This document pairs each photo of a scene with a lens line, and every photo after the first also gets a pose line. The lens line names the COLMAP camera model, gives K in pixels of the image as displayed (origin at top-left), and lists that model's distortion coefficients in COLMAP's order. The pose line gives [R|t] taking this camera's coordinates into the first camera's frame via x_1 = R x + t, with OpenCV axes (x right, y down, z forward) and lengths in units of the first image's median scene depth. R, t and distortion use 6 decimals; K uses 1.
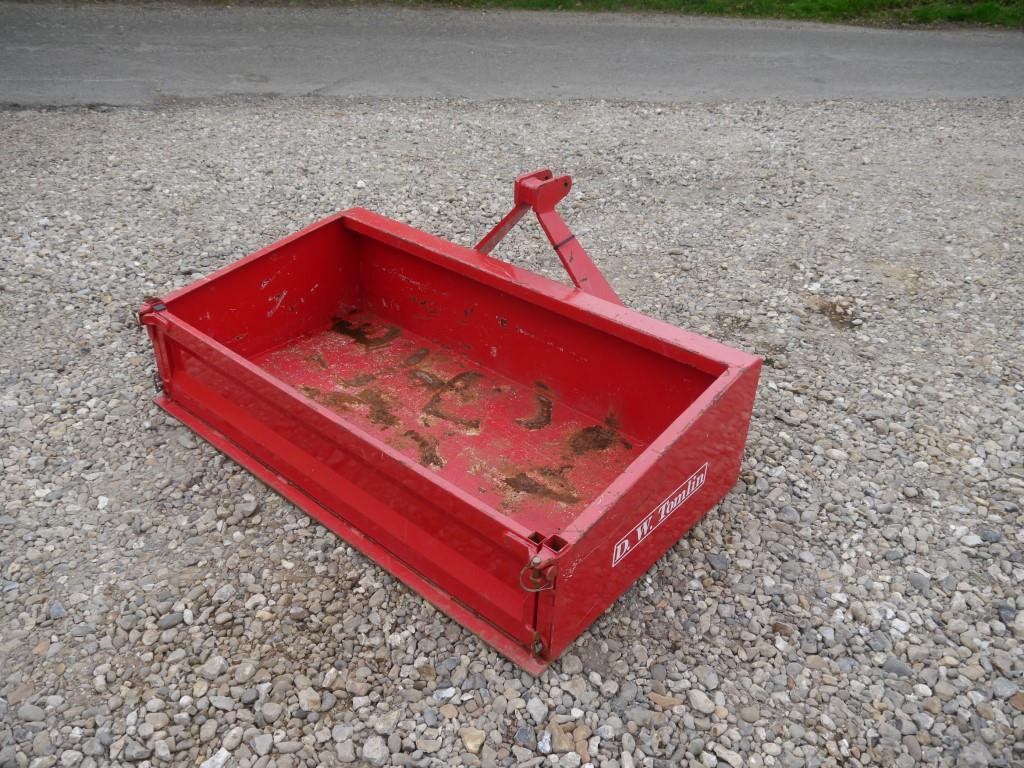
lens RADIAL K [[857.8, 0, 513.4], [0, 857.8, 364.7], [0, 0, 1]] dist [-0.042608, 0.025237]
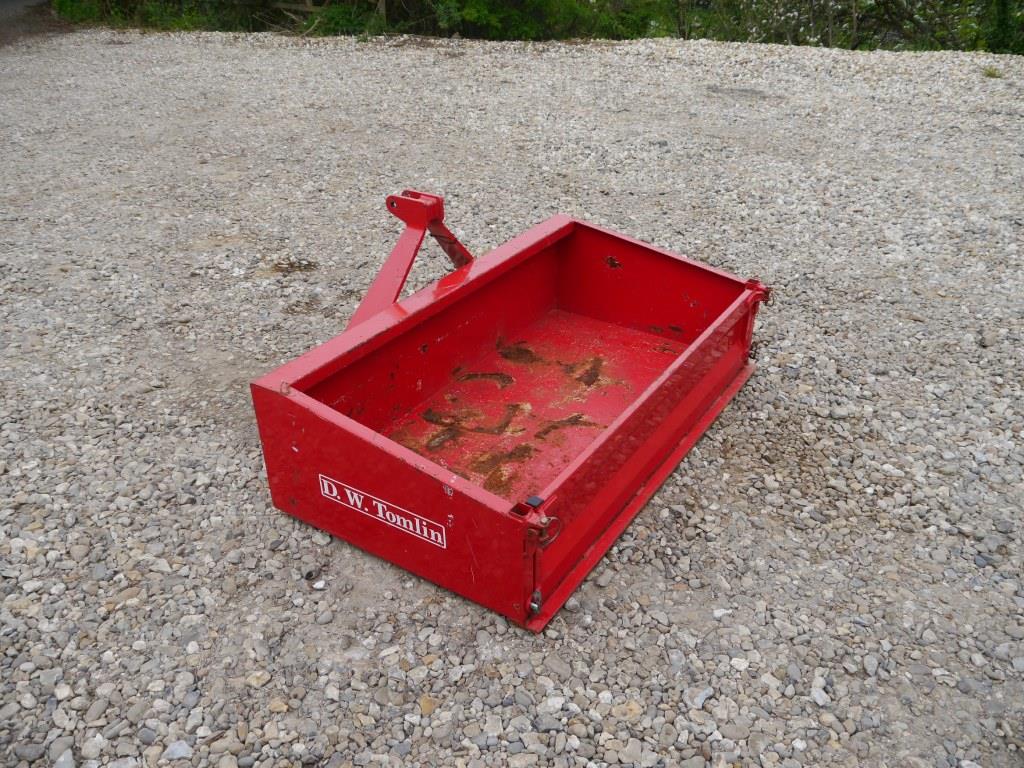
lens RADIAL K [[857.8, 0, 513.4], [0, 857.8, 364.7], [0, 0, 1]] dist [-0.042608, 0.025237]
pose [[-0.136615, -0.505124, 0.852166, -0.880320], [0.499443, 0.707779, 0.499606, -0.478289], [-0.855507, 0.493862, 0.155587, 0.733560]]
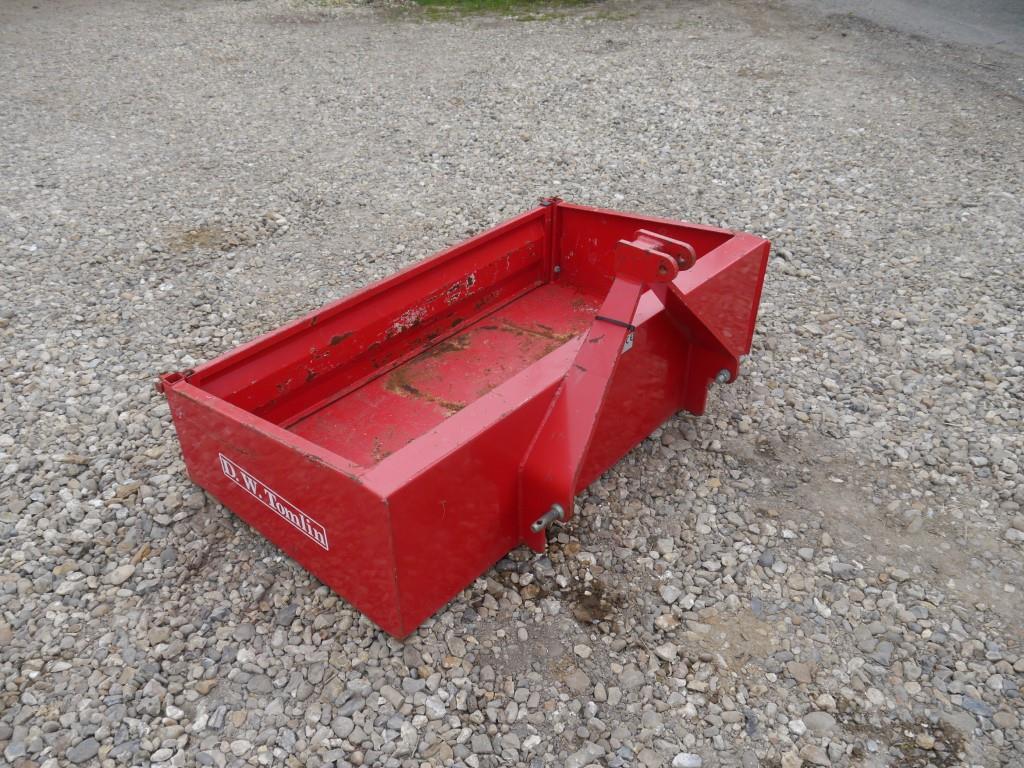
lens RADIAL K [[857.8, 0, 513.4], [0, 857.8, 364.7], [0, 0, 1]] dist [-0.042608, 0.025237]
pose [[-0.002604, 0.516516, -0.856273, 0.661909], [-0.507250, 0.737255, 0.446265, -0.369211], [0.861795, 0.435507, 0.260083, 0.650729]]
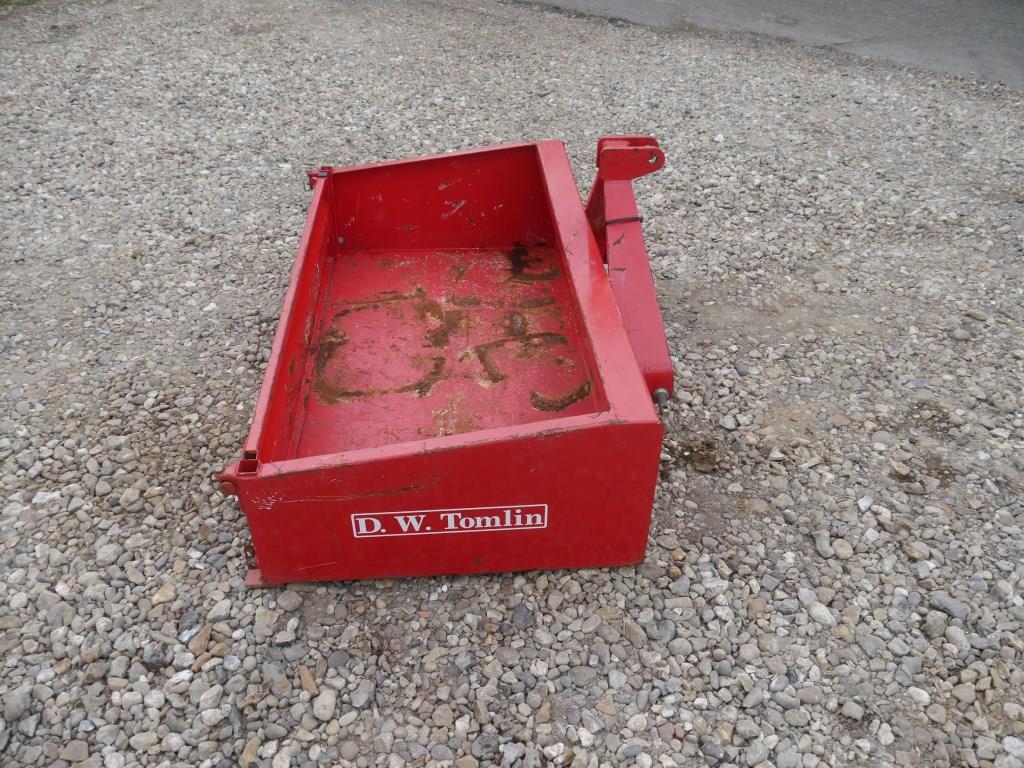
lens RADIAL K [[857.8, 0, 513.4], [0, 857.8, 364.7], [0, 0, 1]] dist [-0.042608, 0.025237]
pose [[0.709879, 0.385059, -0.589747, 0.482653], [-0.350599, 0.919400, 0.178280, -0.111671], [0.610862, 0.080207, 0.787664, 0.233490]]
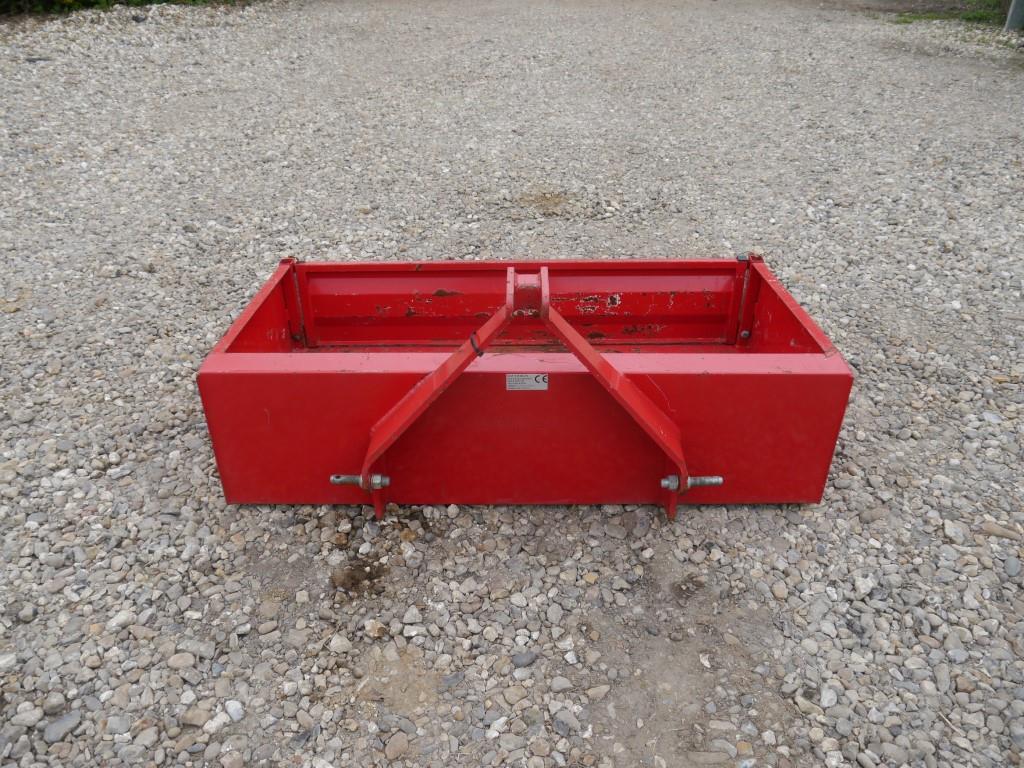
lens RADIAL K [[857.8, 0, 513.4], [0, 857.8, 364.7], [0, 0, 1]] dist [-0.042608, 0.025237]
pose [[-0.758192, 0.321552, -0.567230, 0.423542], [-0.346836, 0.537764, 0.768449, -0.650982], [0.552132, 0.779368, -0.296203, 1.116211]]
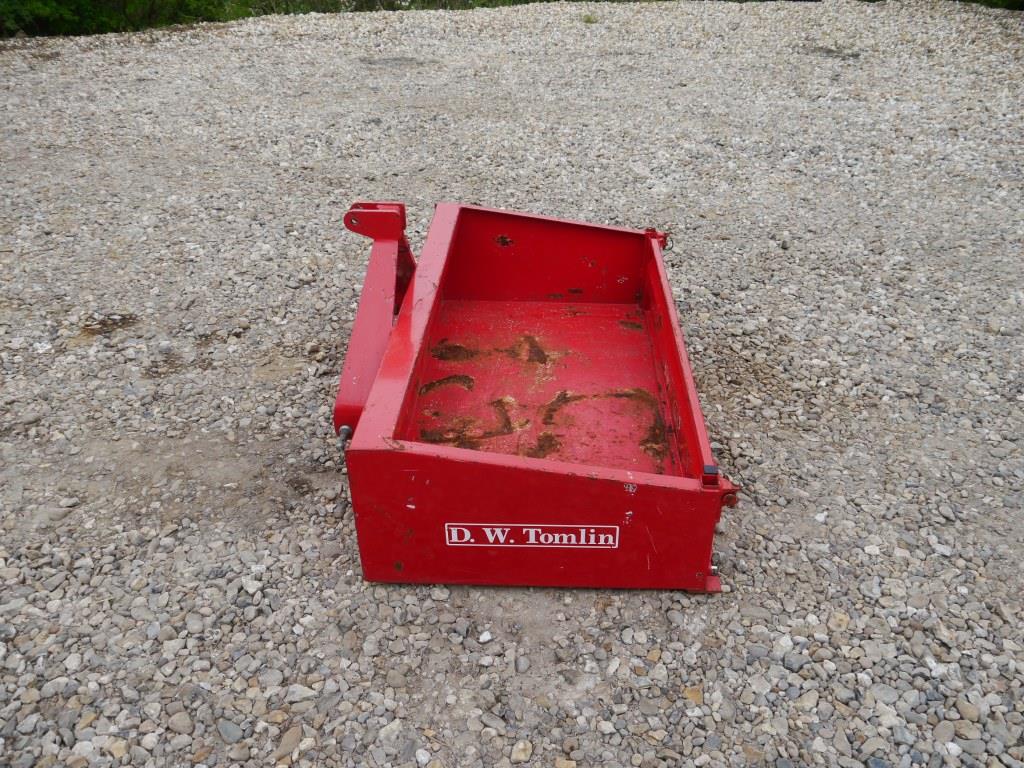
lens RADIAL K [[857.8, 0, 513.4], [0, 857.8, 364.7], [0, 0, 1]] dist [-0.042608, 0.025237]
pose [[-0.614286, -0.427040, 0.663543, -0.689264], [0.387290, 0.569485, 0.725047, -0.670634], [-0.687502, 0.702369, -0.184438, 1.054429]]
